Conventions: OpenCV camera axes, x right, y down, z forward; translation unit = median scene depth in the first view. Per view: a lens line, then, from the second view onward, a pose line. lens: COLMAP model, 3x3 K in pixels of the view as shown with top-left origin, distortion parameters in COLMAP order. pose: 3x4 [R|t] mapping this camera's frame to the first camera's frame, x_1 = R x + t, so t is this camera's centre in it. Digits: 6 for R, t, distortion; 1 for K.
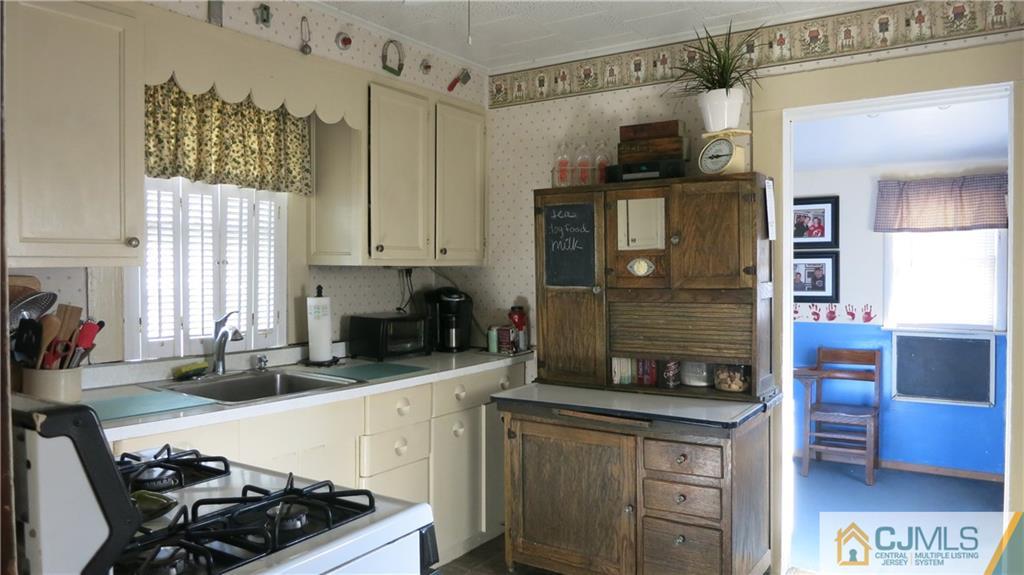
lens RADIAL K [[736.3, 0, 512.0], [0, 736.3, 287.5], [0, 0, 1]] dist [-0.035596, -0.005710]
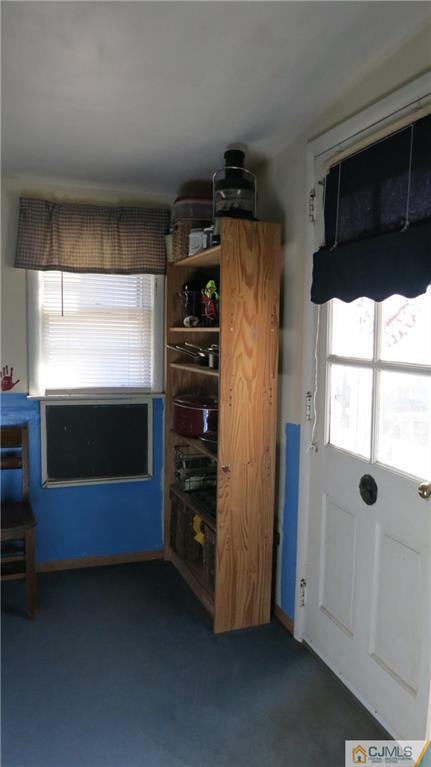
lens RADIAL K [[551.5, 0, 215.5], [0, 551.5, 383.5], [0, 0, 1]] dist [-0.035596, -0.005710]
pose [[0.599463, -0.060085, 0.798144, 0.259431], [0.002382, 0.997308, 0.073289, 0.000206], [-0.800399, -0.042033, 0.597992, 0.770579]]
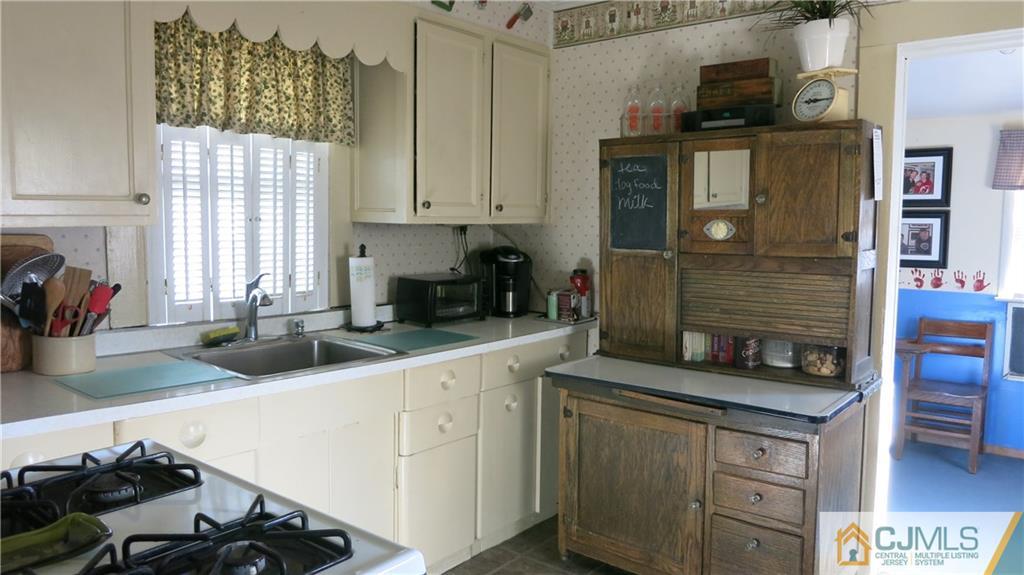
lens RADIAL K [[736.3, 0, 512.0], [0, 736.3, 287.5], [0, 0, 1]] dist [-0.035596, -0.005710]
pose [[0.994152, 0.021160, -0.105901, 0.022506], [-0.014003, 0.997595, 0.067880, -0.013748], [0.107082, -0.066000, 0.992057, 0.098277]]
